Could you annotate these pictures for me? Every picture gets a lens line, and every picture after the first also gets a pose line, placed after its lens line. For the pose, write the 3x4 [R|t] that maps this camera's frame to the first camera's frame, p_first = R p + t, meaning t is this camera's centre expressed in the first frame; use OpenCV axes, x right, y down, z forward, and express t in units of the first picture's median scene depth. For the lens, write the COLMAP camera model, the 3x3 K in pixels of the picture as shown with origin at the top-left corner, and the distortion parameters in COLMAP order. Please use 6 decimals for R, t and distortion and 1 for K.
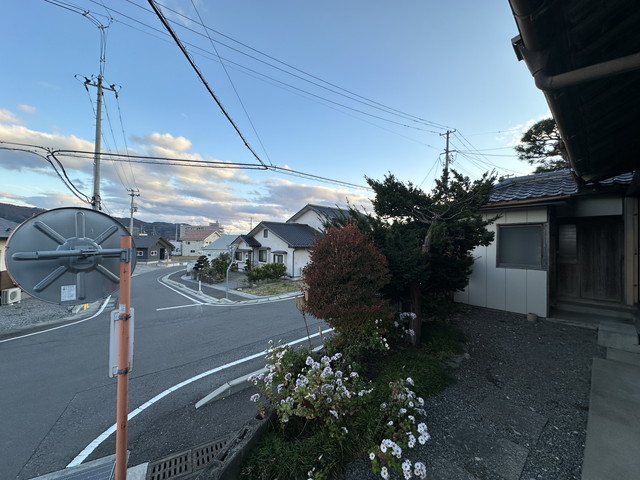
lens RADIAL K [[257.2, 0, 320.0], [0, 257.2, 240.0], [0, 0, 1]] dist [0.000144, 0.000280]
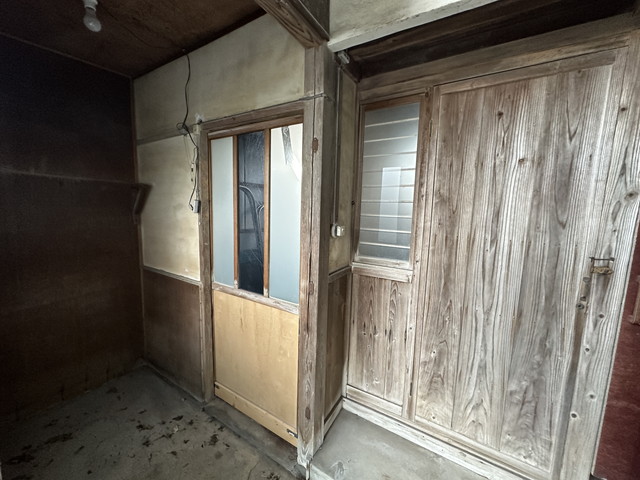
lens RADIAL K [[257.2, 0, 320.0], [0, 257.2, 240.0], [0, 0, 1]] dist [0.000144, 0.000280]
pose [[0.962715, -0.010452, 0.270317, 0.979811], [-0.026235, 0.990936, 0.131749, 0.031018], [-0.269244, -0.133929, 0.953714, 0.919762]]
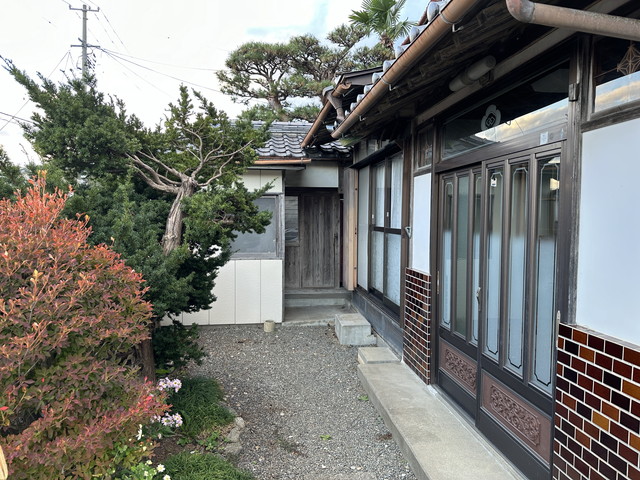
lens RADIAL K [[446.3, 0, 320.0], [0, 446.3, 240.0], [0, 0, 1]] dist [0.091616, -0.108106]
pose [[0.574257, -0.053381, 0.816933, -0.097103], [-0.004604, 0.997646, 0.068425, -0.023576], [-0.818662, -0.043054, 0.572659, 0.182684]]
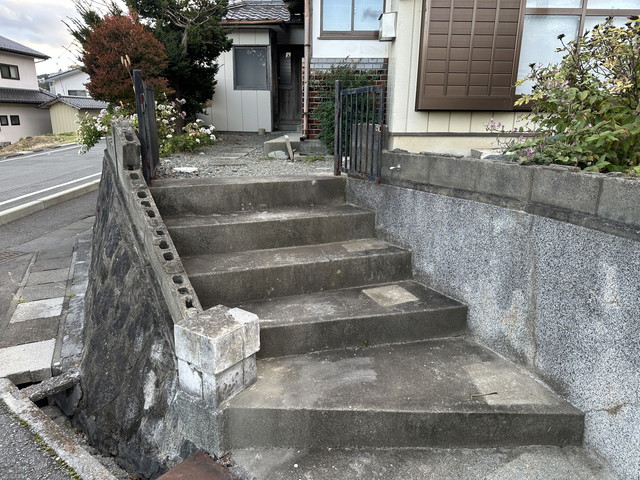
lens RADIAL K [[446.3, 0, 320.0], [0, 446.3, 240.0], [0, 0, 1]] dist [0.091616, -0.108106]
pose [[0.700734, -0.198976, 0.685113, -0.506696], [-0.007289, 0.958272, 0.285764, 0.184342], [-0.713385, -0.205238, 0.670044, -0.682351]]
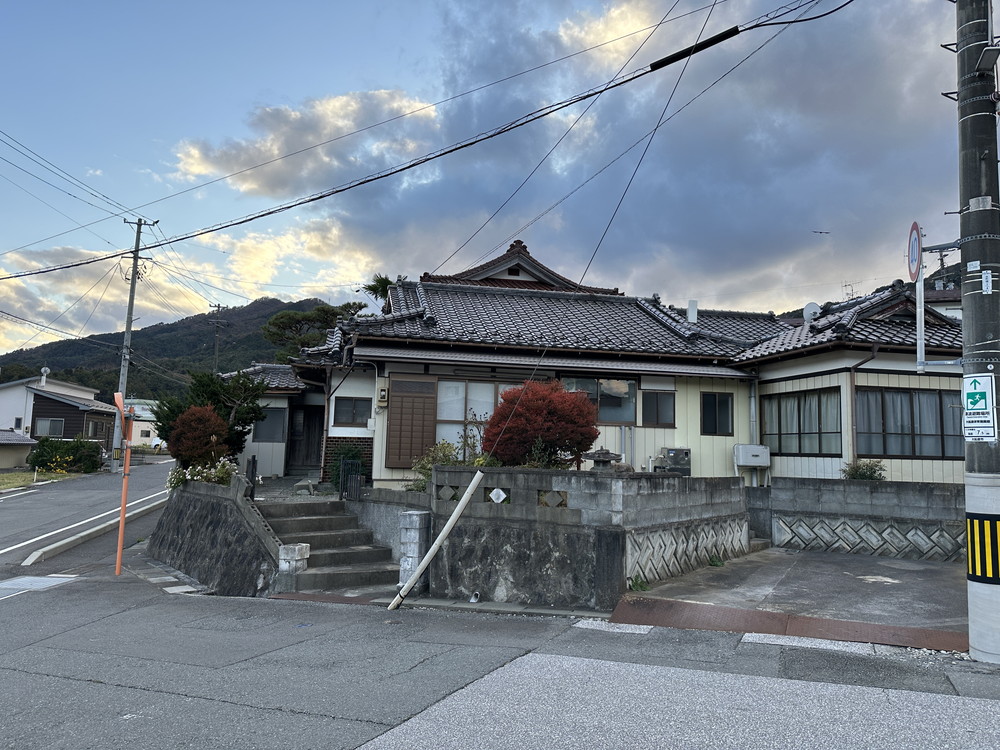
lens RADIAL K [[697.4, 0, 500.0], [0, 697.4, 375.0], [0, 0, 1]] dist [0.091616, -0.108106]
pose [[0.502086, 0.088557, 0.860272, -1.824120], [-0.024546, 0.995802, -0.088182, 0.063547], [-0.864469, 0.023159, 0.502152, -1.905644]]
